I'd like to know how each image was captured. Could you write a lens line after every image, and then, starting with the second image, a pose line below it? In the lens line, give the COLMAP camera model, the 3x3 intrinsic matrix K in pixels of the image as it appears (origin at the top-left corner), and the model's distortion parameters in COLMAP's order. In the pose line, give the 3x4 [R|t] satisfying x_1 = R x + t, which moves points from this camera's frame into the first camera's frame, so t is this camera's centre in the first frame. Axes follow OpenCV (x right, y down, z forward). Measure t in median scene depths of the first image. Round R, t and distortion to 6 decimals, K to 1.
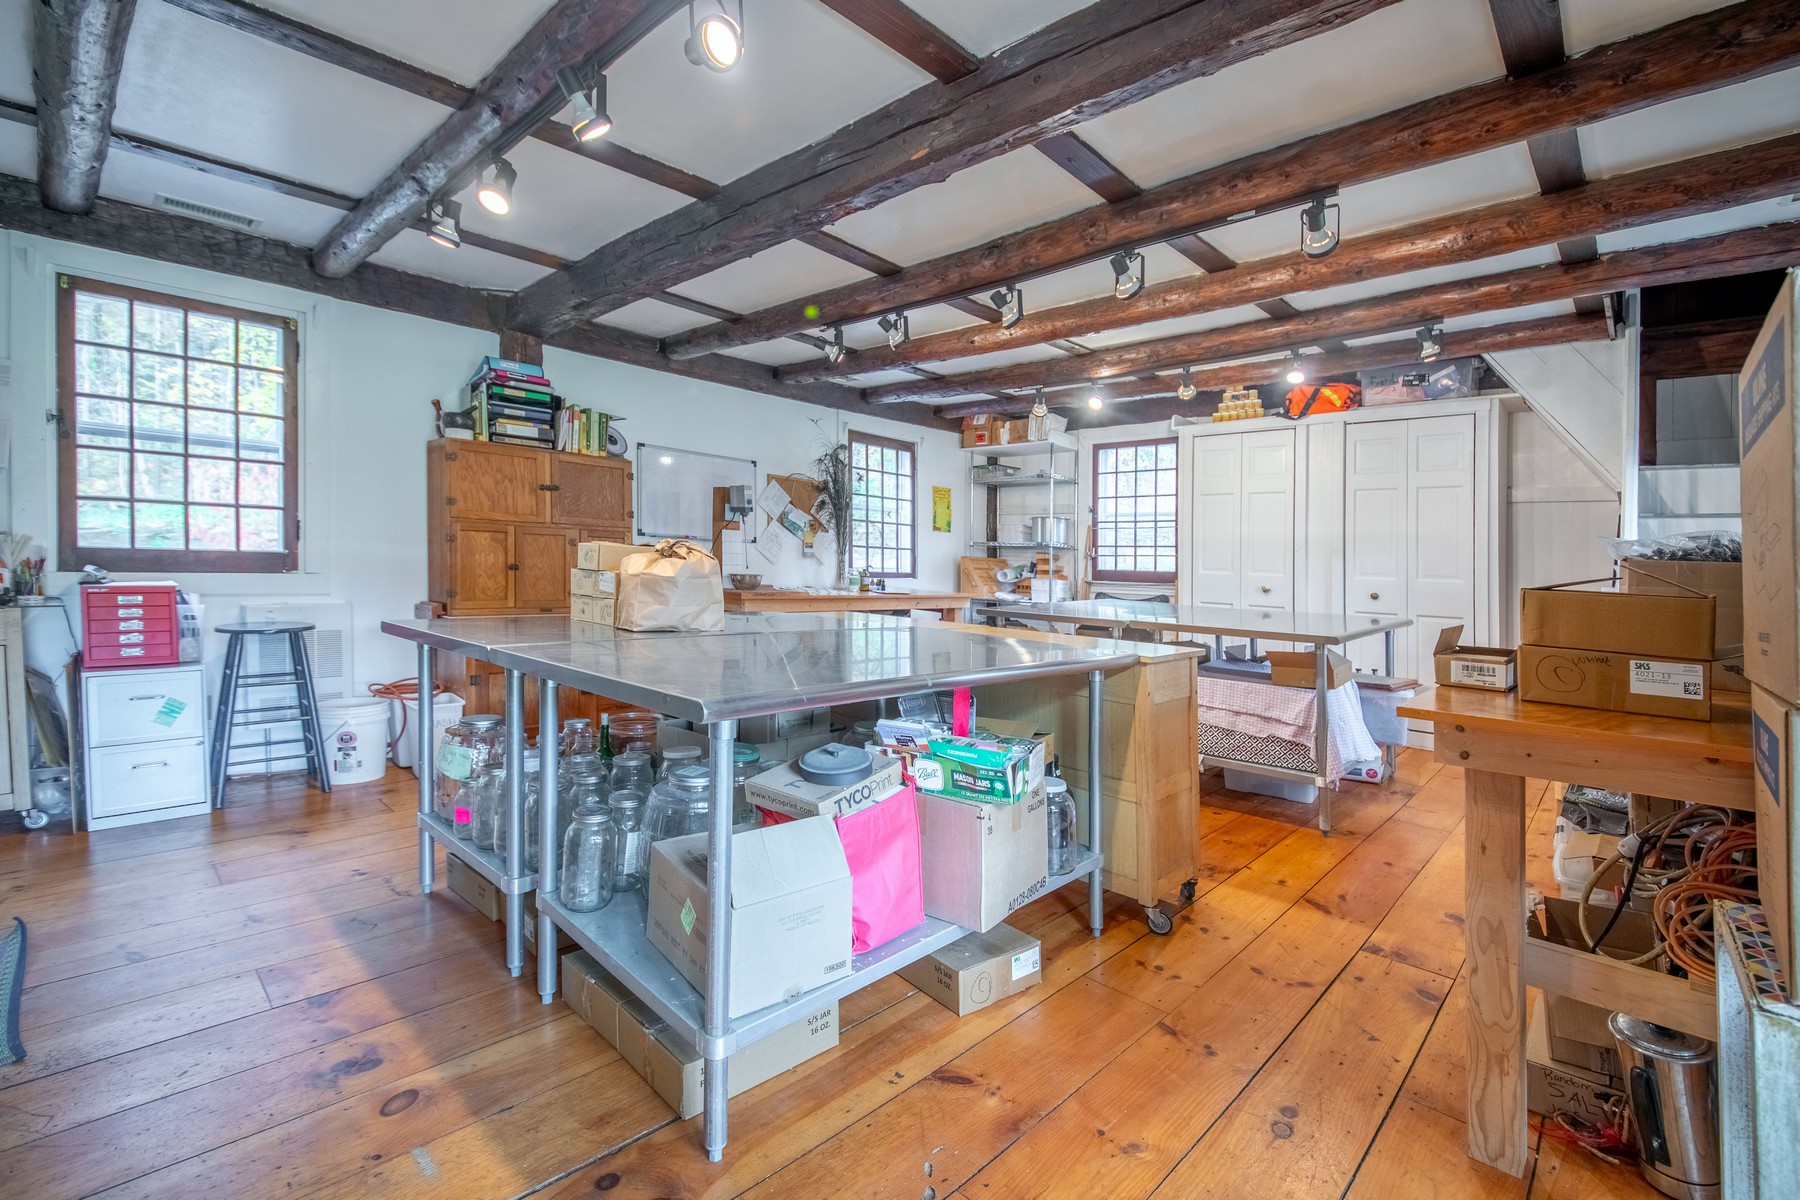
lens RADIAL K [[814.4, 0, 873.9], [0, 814.4, 602.3], [0, 0, 1]] dist [-0.000132, -0.000022]
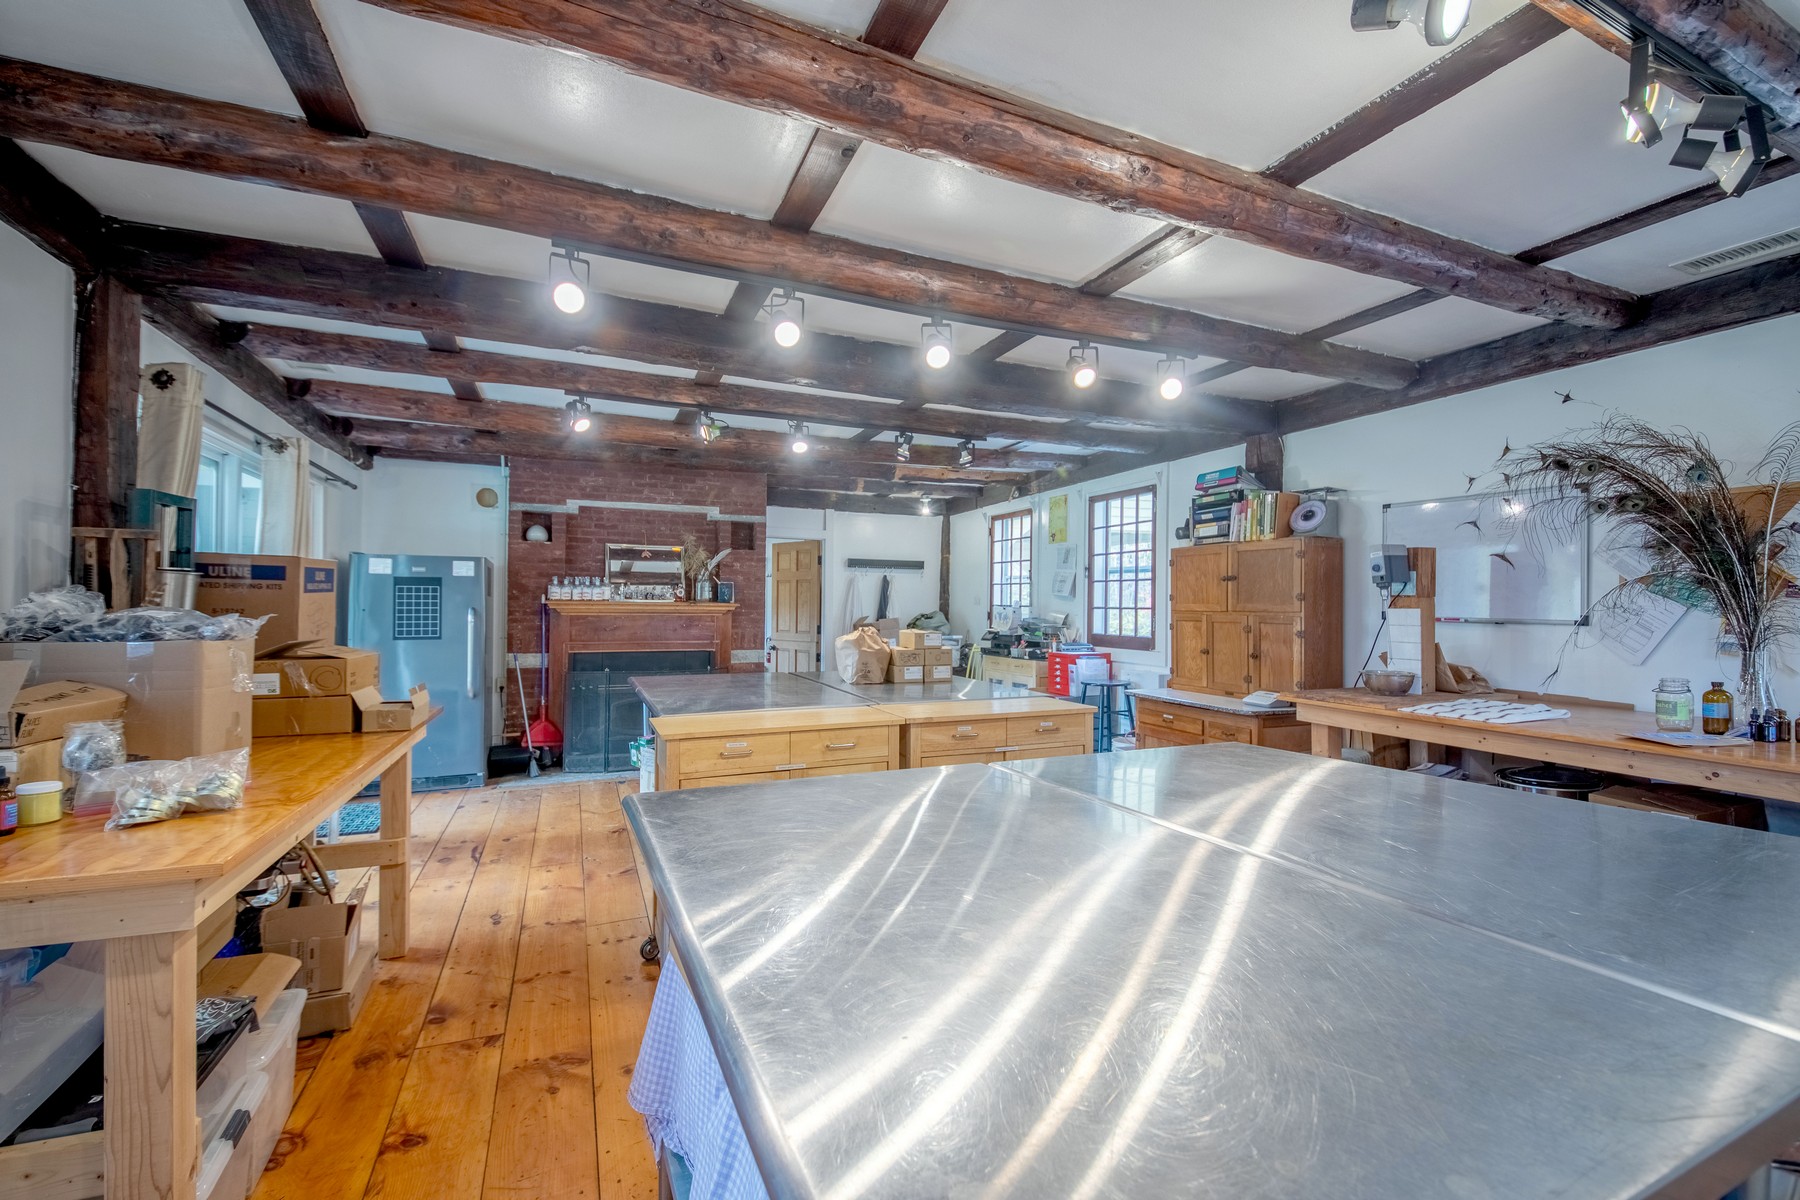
lens RADIAL K [[814.4, 0, 873.9], [0, 814.4, 602.3], [0, 0, 1]] dist [-0.000132, -0.000022]
pose [[-0.425986, -0.037601, -0.903948, 1.133620], [-0.065865, 0.997774, -0.010465, -0.100546], [0.902329, 0.055081, -0.427514, 1.545029]]
